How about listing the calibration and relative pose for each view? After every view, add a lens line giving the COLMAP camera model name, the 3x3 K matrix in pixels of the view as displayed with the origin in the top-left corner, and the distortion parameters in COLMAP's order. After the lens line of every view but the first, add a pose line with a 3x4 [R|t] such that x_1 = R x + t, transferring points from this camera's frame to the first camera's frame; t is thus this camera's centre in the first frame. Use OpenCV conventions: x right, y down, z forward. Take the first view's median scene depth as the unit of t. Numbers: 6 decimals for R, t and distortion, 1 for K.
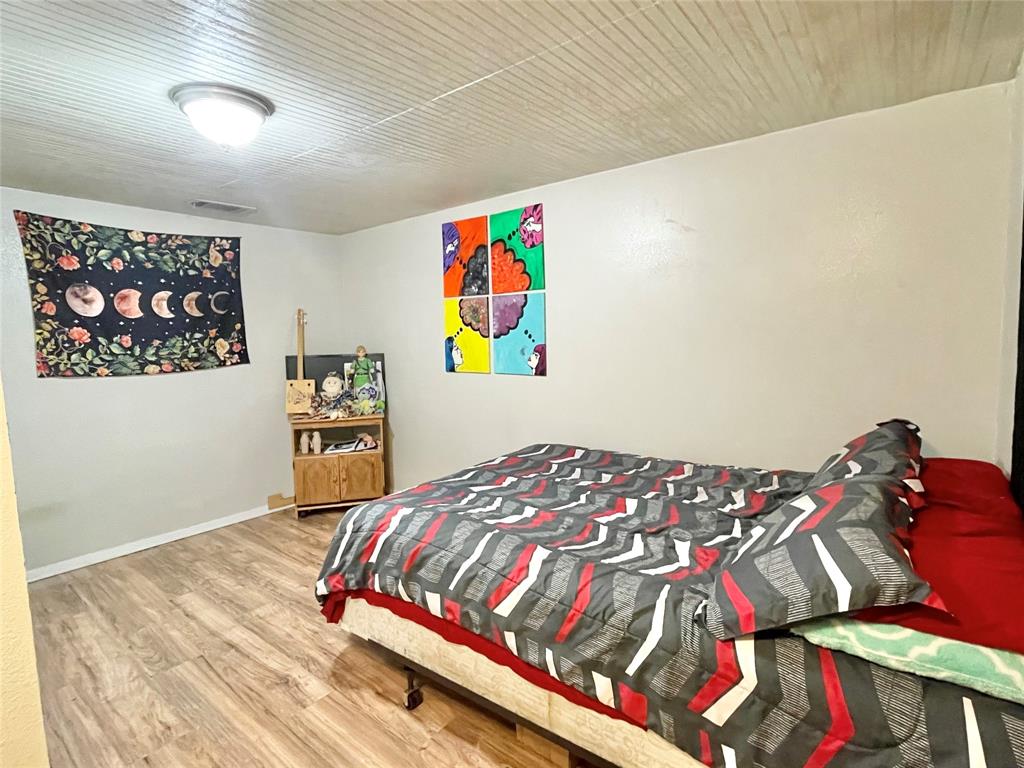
lens RADIAL K [[507.9, 0, 512.1], [0, 507.9, 375.7], [0, 0, 1]] dist [0.000321, 0.000308]
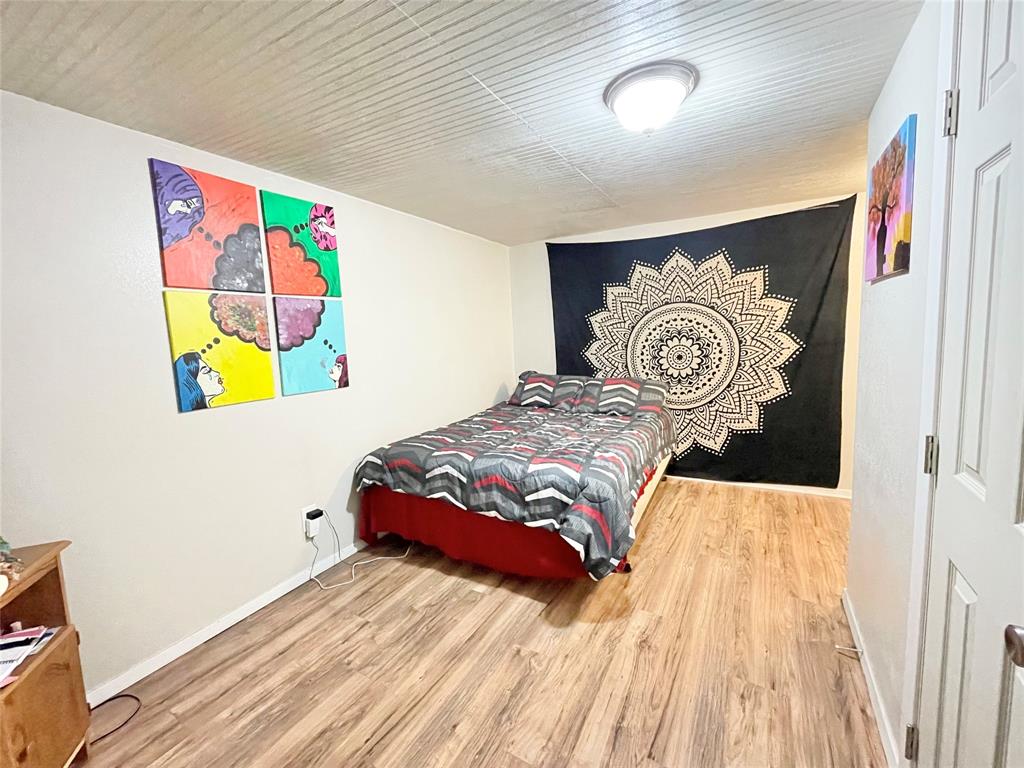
lens RADIAL K [[407.2, 0, 506.5], [0, 407.2, 380.4], [0, 0, 1]] dist [-0.006782, -0.000162]
pose [[-0.110070, -0.075022, 0.991088, -0.726412], [0.143044, 0.985571, 0.090491, -0.038328], [-0.983577, 0.151729, -0.097750, 0.762526]]
